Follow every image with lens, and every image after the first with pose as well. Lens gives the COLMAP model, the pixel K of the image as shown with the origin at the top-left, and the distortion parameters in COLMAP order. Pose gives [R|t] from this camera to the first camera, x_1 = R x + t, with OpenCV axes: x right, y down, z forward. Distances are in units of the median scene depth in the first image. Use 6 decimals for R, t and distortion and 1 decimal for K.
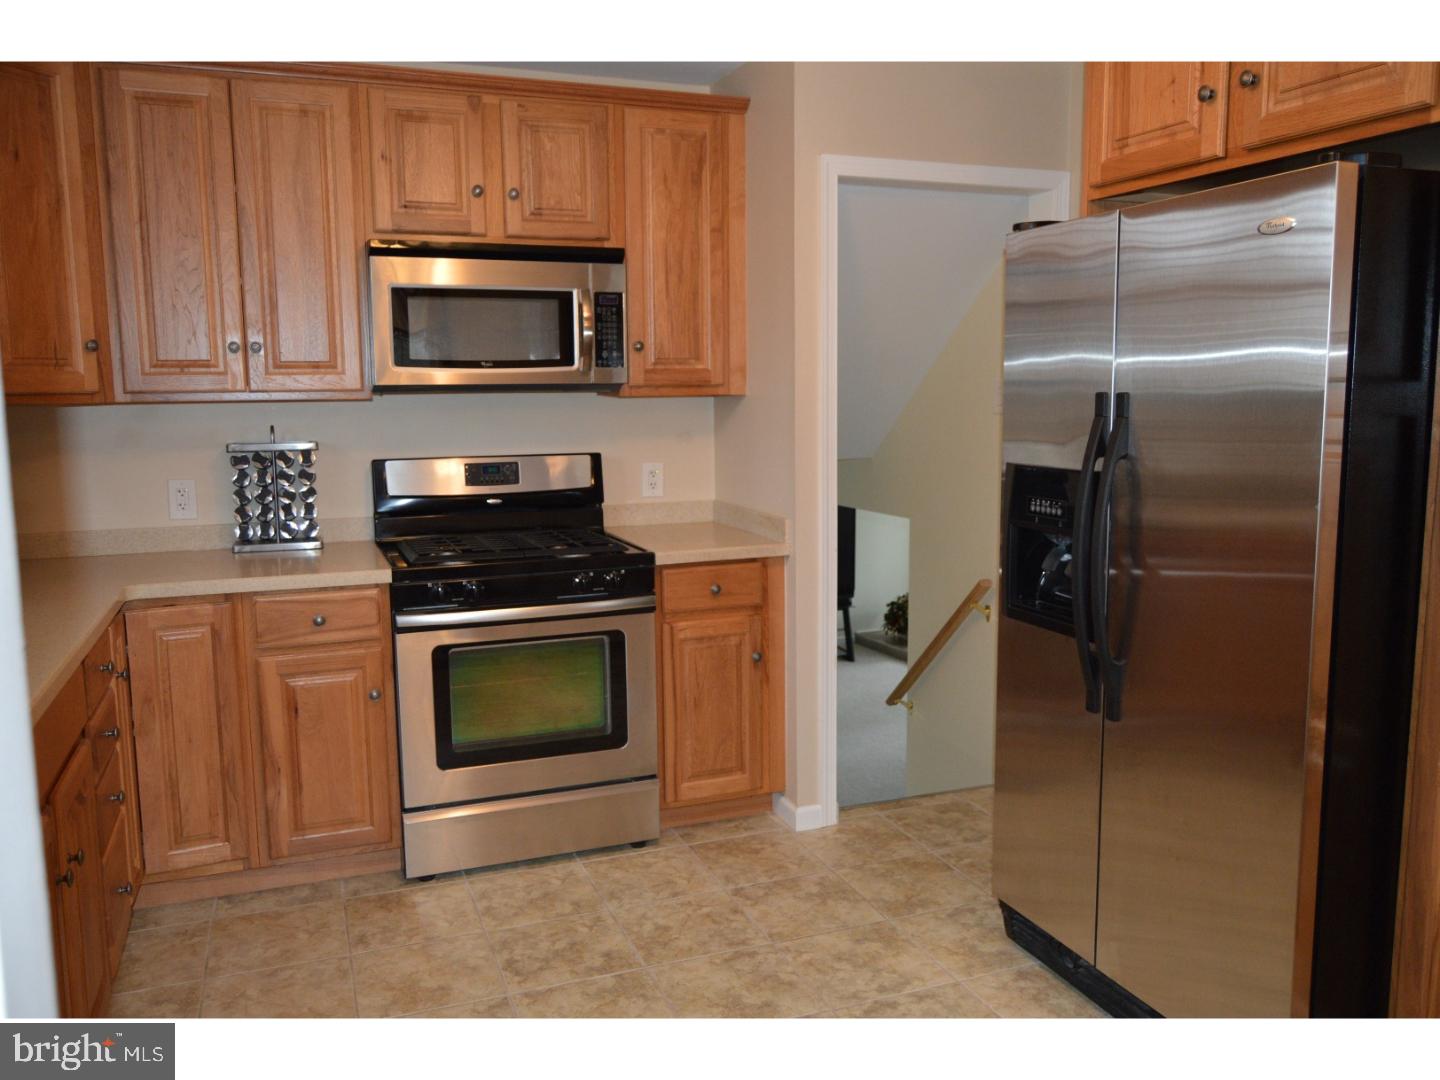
lens RADIAL K [[1136.8, 0, 709.1], [0, 1136.8, 538.2], [0, 0, 1]] dist [0.001836, 0.006724]
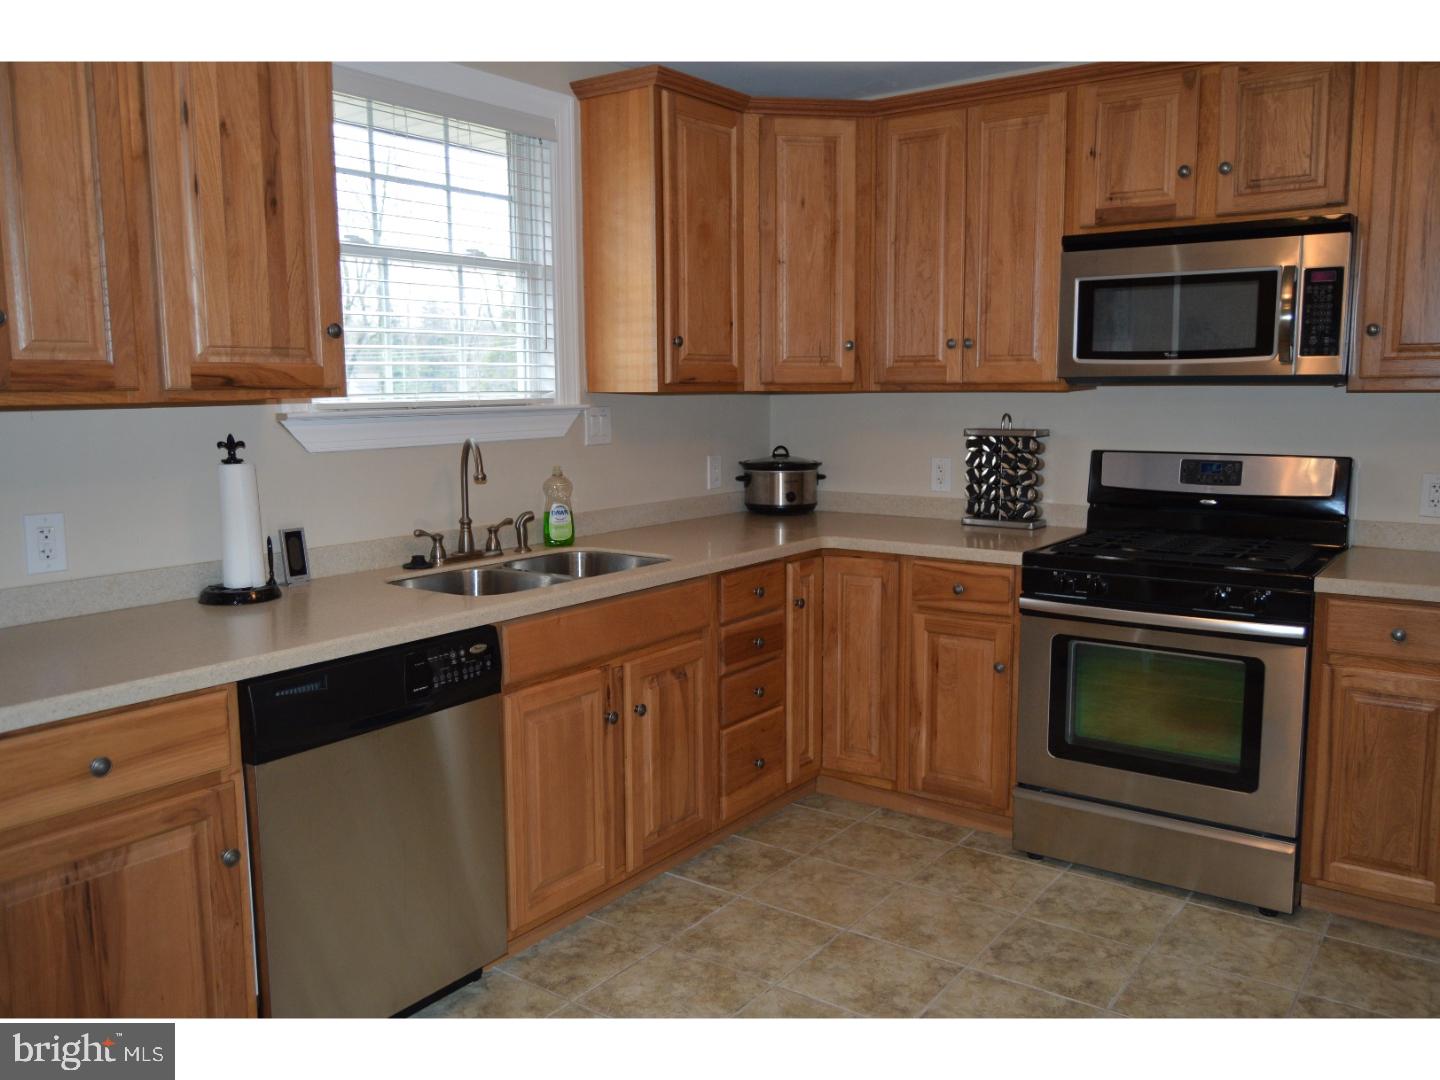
lens RADIAL K [[1136.8, 0, 712.2], [0, 1136.8, 530.5], [0, 0, 1]] dist [0.001836, 0.006724]
pose [[0.556085, 0.112797, -0.823436, 0.408248], [-0.108909, 0.992094, 0.062351, -0.026268], [0.823959, 0.055007, 0.563973, 0.164834]]
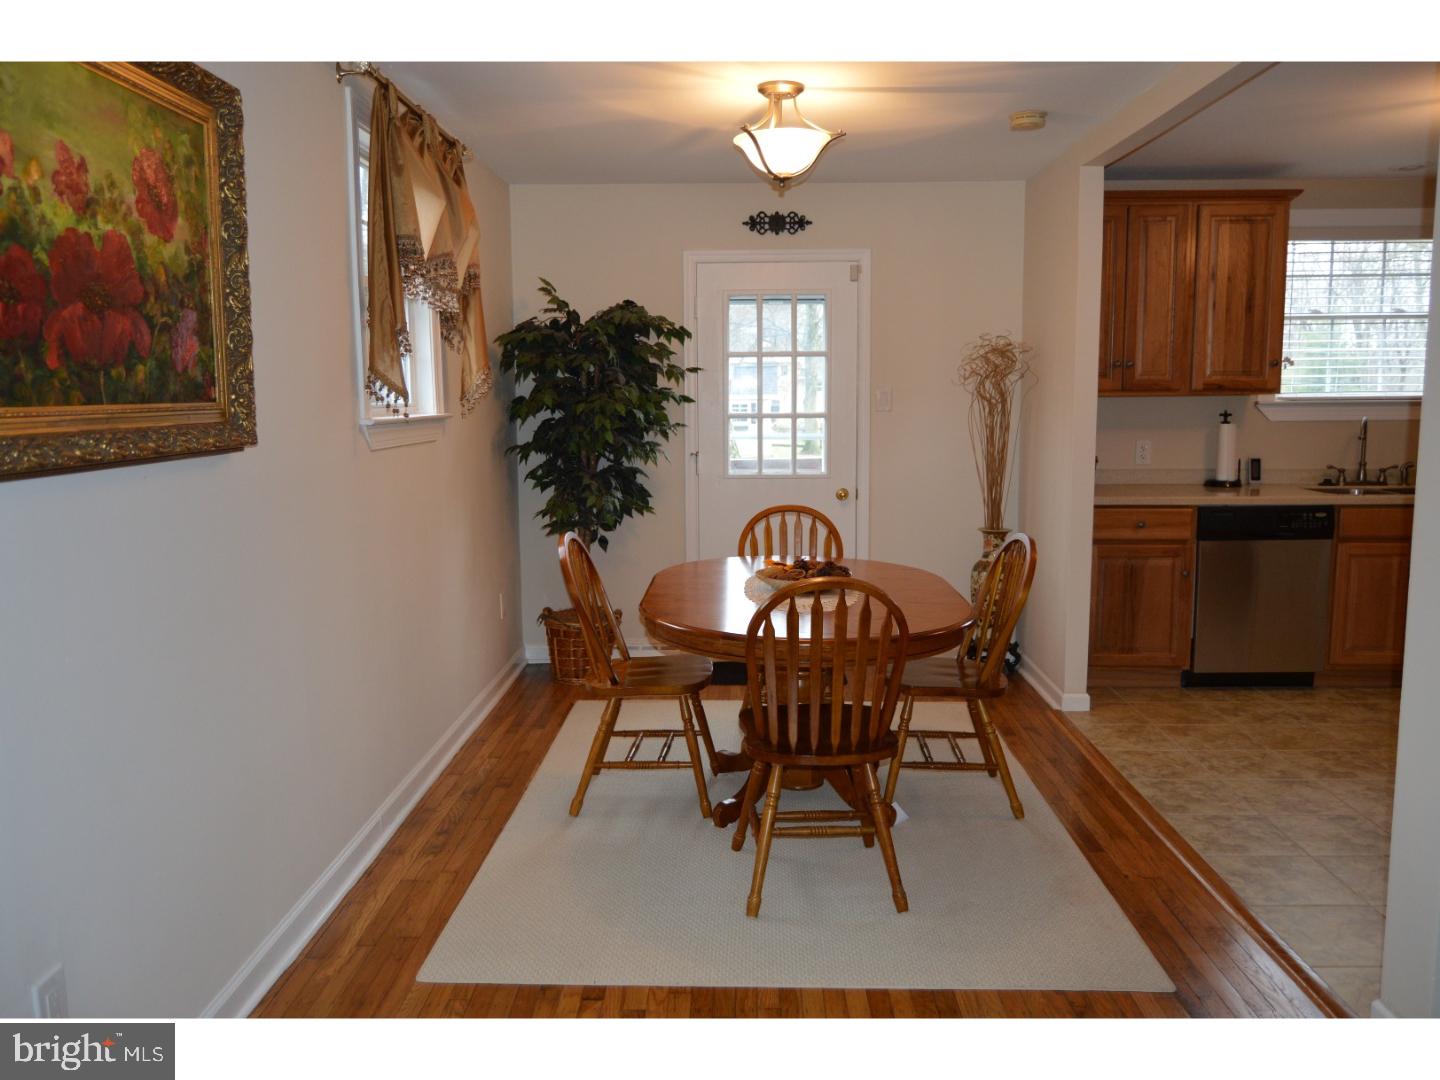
lens RADIAL K [[1136.8, 0, 726.4], [0, 1136.8, 538.4], [0, 0, 1]] dist [0.001836, 0.006724]
pose [[-0.359244, 0.132685, -0.923763, 1.102937], [-0.115865, 0.975842, 0.185224, -0.041240], [0.926023, 0.173573, -0.335191, 0.213656]]
